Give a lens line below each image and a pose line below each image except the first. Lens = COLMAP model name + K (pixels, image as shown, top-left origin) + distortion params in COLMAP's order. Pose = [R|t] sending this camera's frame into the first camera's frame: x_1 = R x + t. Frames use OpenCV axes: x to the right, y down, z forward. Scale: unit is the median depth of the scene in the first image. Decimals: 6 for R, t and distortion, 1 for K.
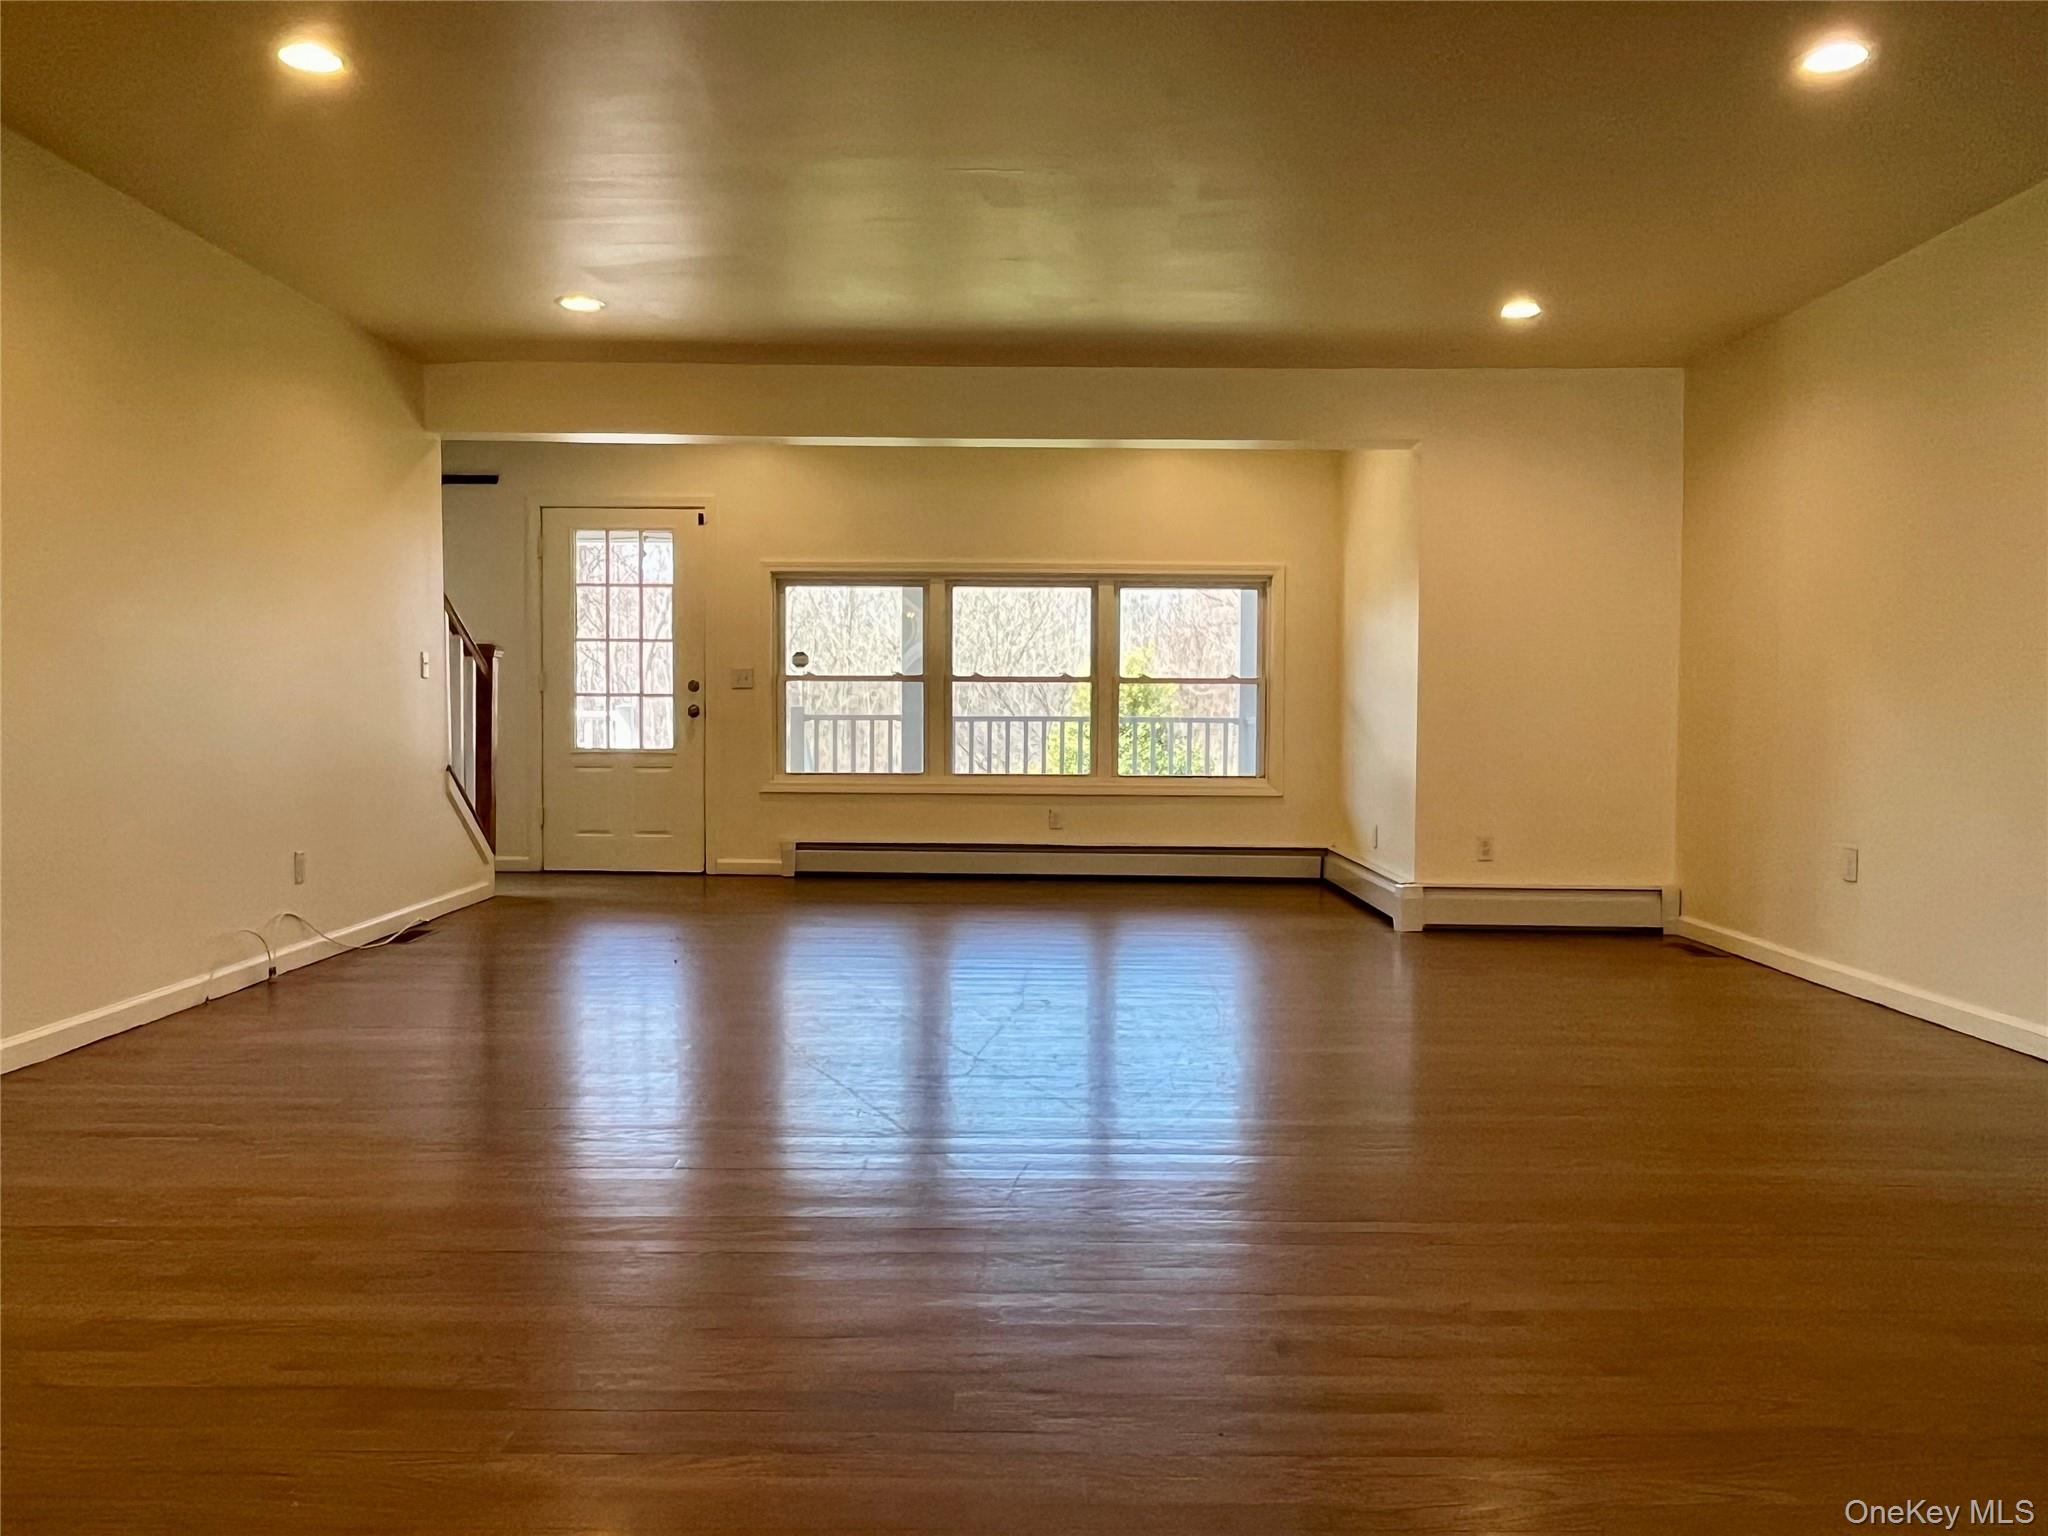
lens RADIAL K [[1510.5, 0, 1023.1], [0, 1510.5, 761.5], [0, 0, 1]] dist [0.036336, 0.000563]
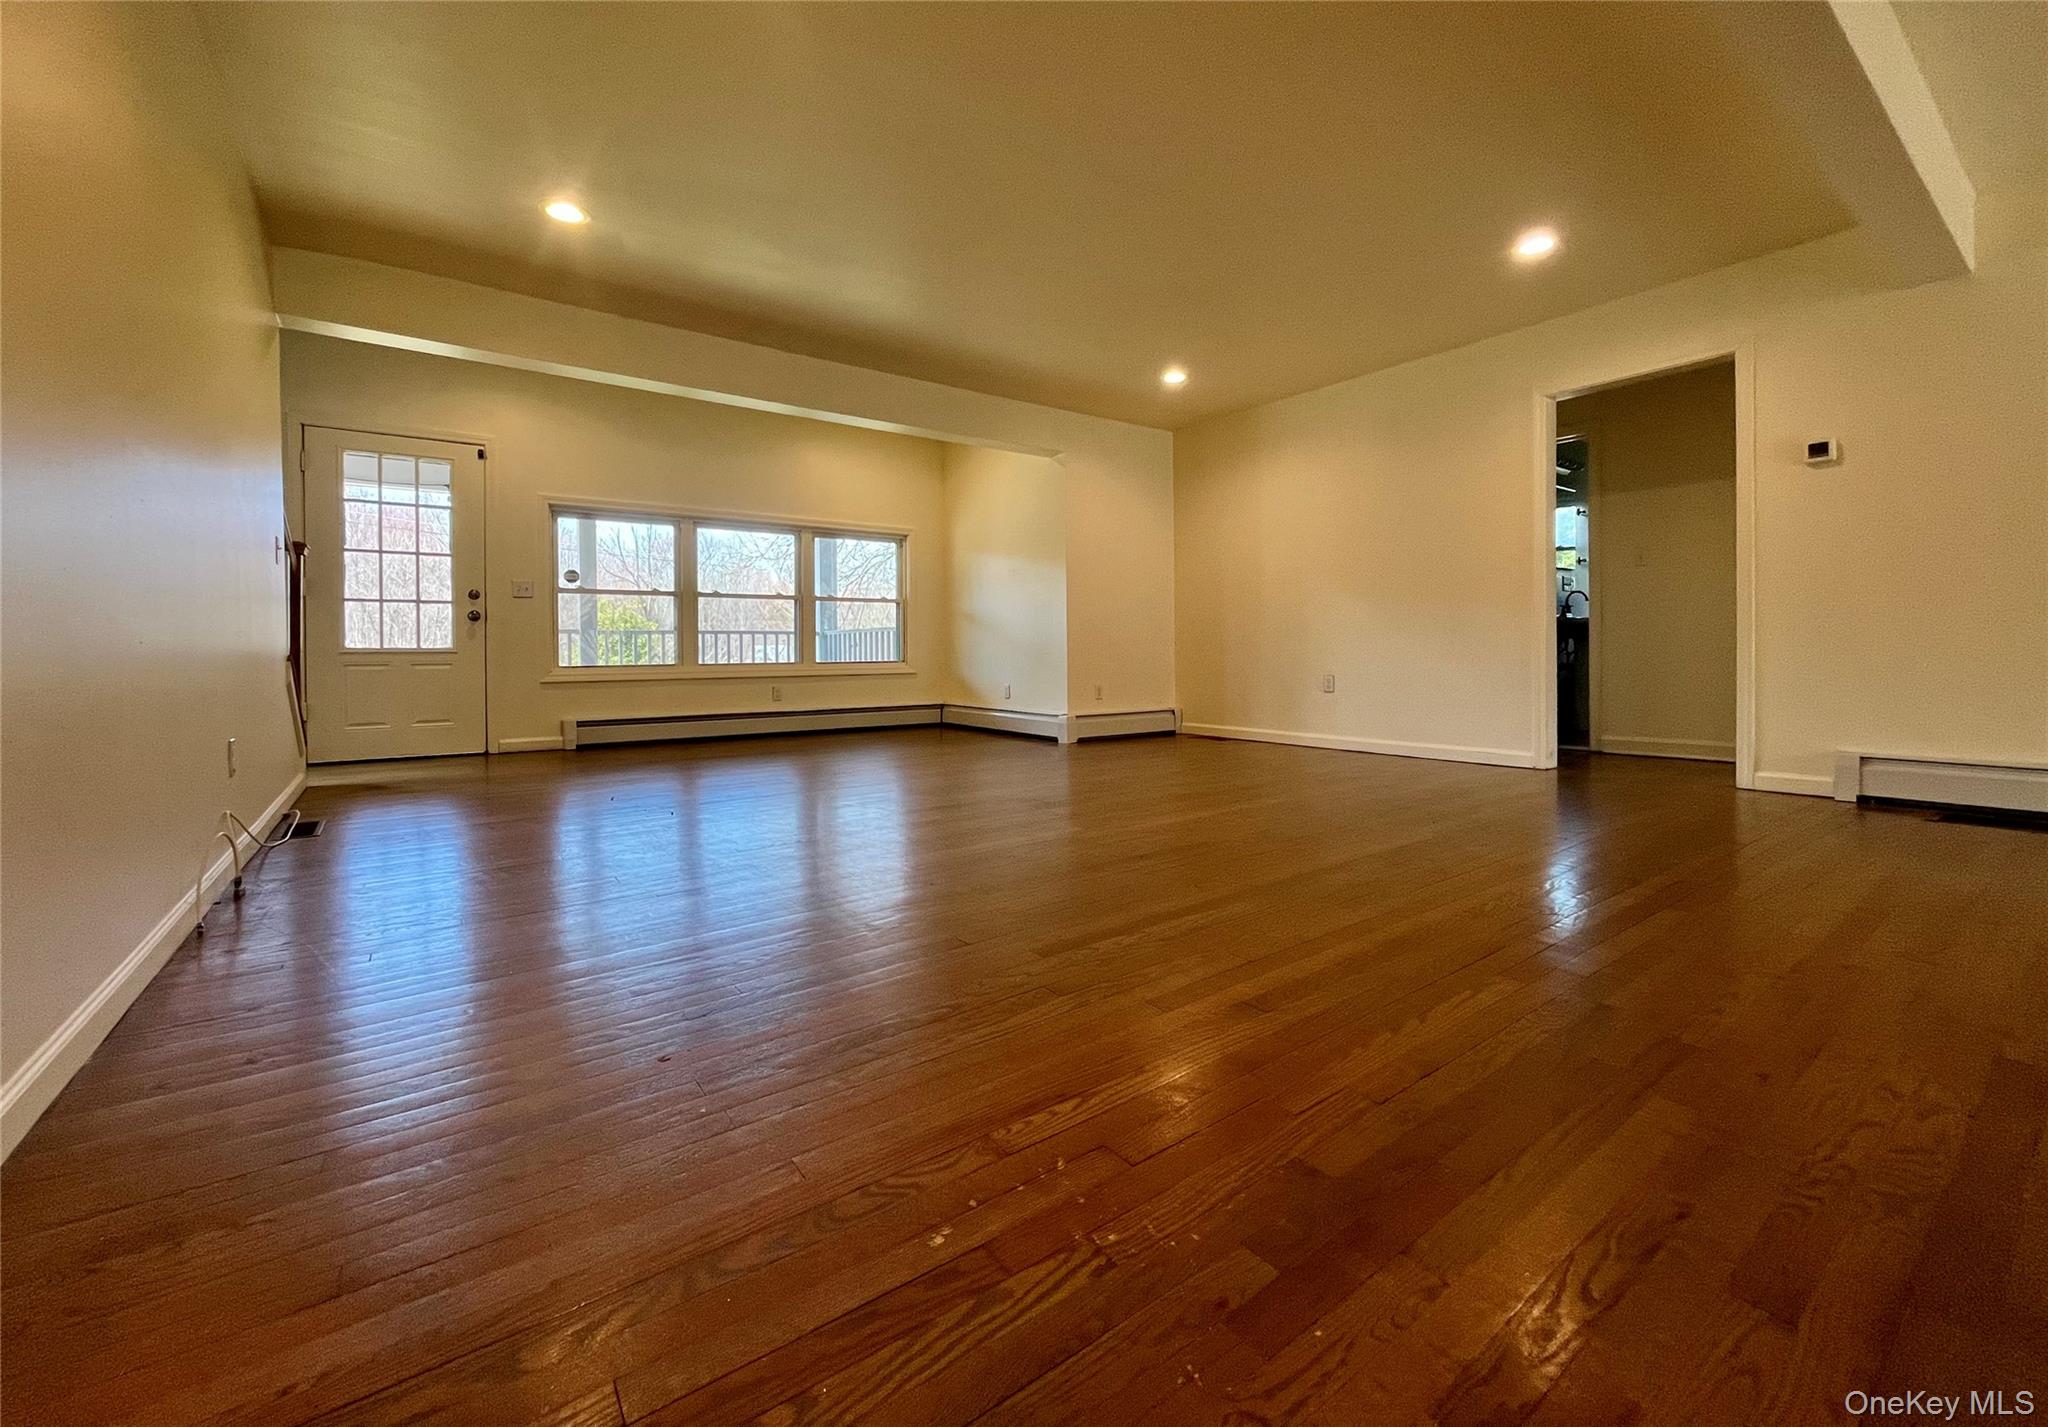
lens RADIAL K [[828.2, 0, 1047.5], [0, 828.2, 655.2], [0, 0, 1]] dist [-0.001405, 0.000025]
pose [[0.801945, -0.019675, 0.597074, -0.244076], [0.031983, 0.999438, -0.010024, 0.018018], [-0.596541, 0.027135, 0.802124, 0.217317]]
